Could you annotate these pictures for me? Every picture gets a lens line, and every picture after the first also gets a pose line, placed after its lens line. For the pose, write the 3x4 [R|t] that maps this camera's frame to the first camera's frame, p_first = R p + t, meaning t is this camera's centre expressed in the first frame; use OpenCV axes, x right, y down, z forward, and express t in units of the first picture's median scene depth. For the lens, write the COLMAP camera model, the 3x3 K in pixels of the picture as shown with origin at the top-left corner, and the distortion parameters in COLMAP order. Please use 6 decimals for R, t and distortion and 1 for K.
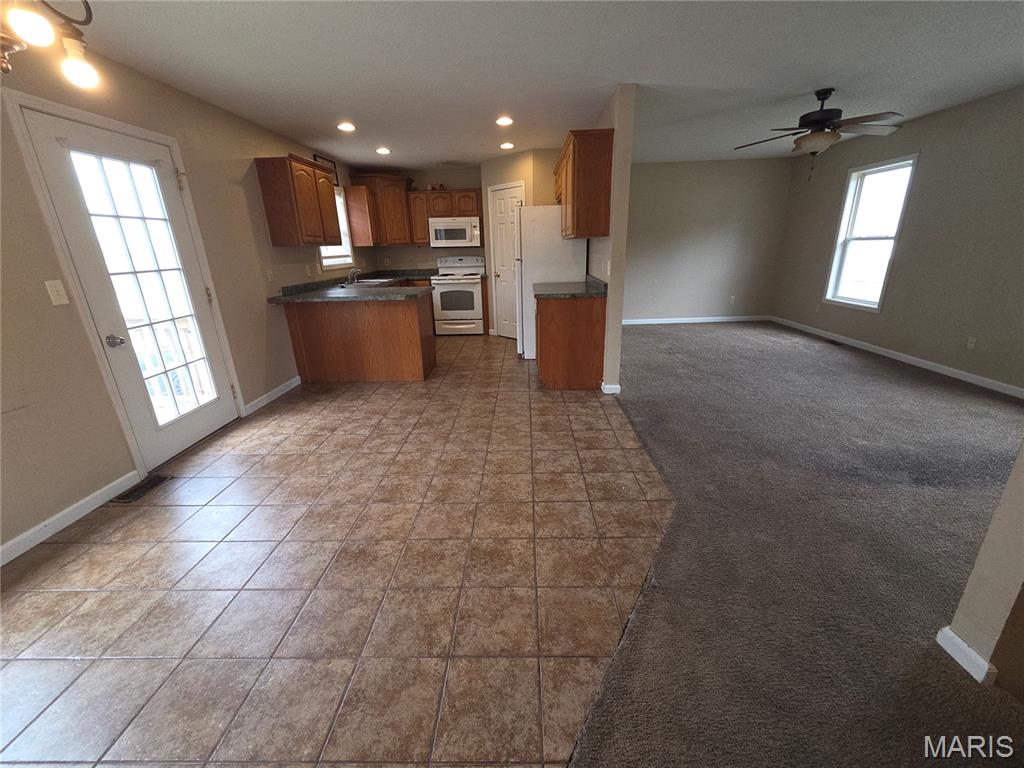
lens RADIAL K [[416.7, 0, 512.0], [0, 416.7, 384.0], [0, 0, 1]] dist [-0.000131, 0.000253]
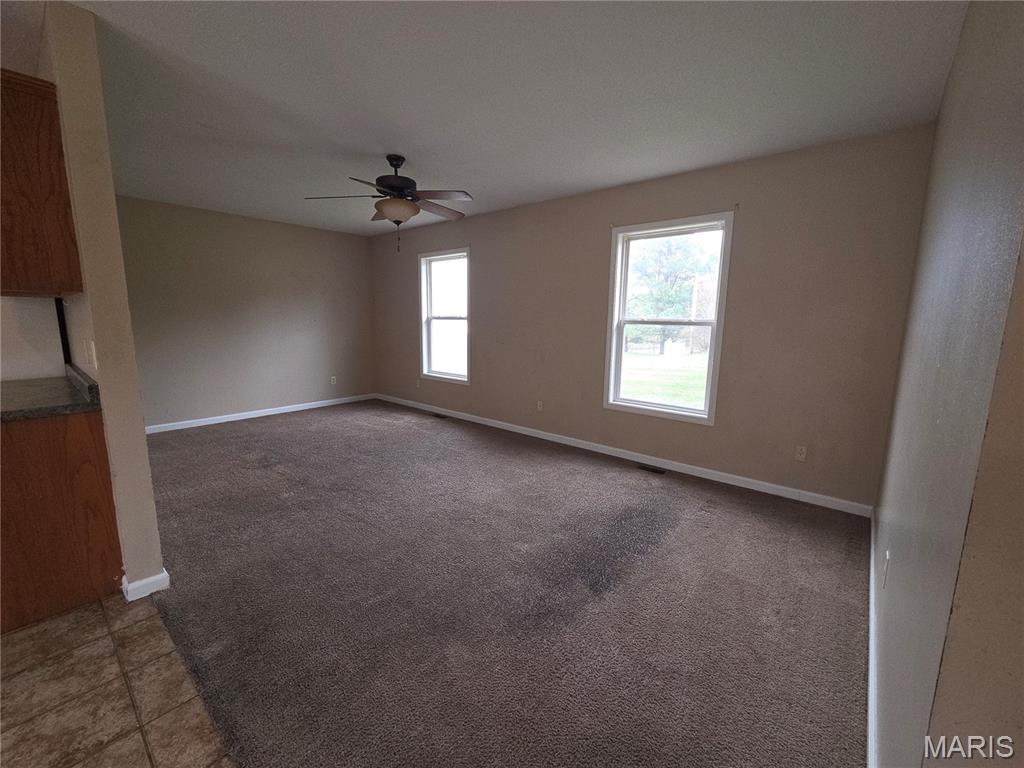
lens RADIAL K [[416.7, 0, 512.0], [0, 416.7, 384.0], [0, 0, 1]] dist [-0.000131, 0.000253]
pose [[0.623110, -0.084576, 0.777548, 0.129730], [0.216447, 0.973957, -0.067516, -0.086972], [-0.751588, 0.210368, 0.625189, 0.277368]]
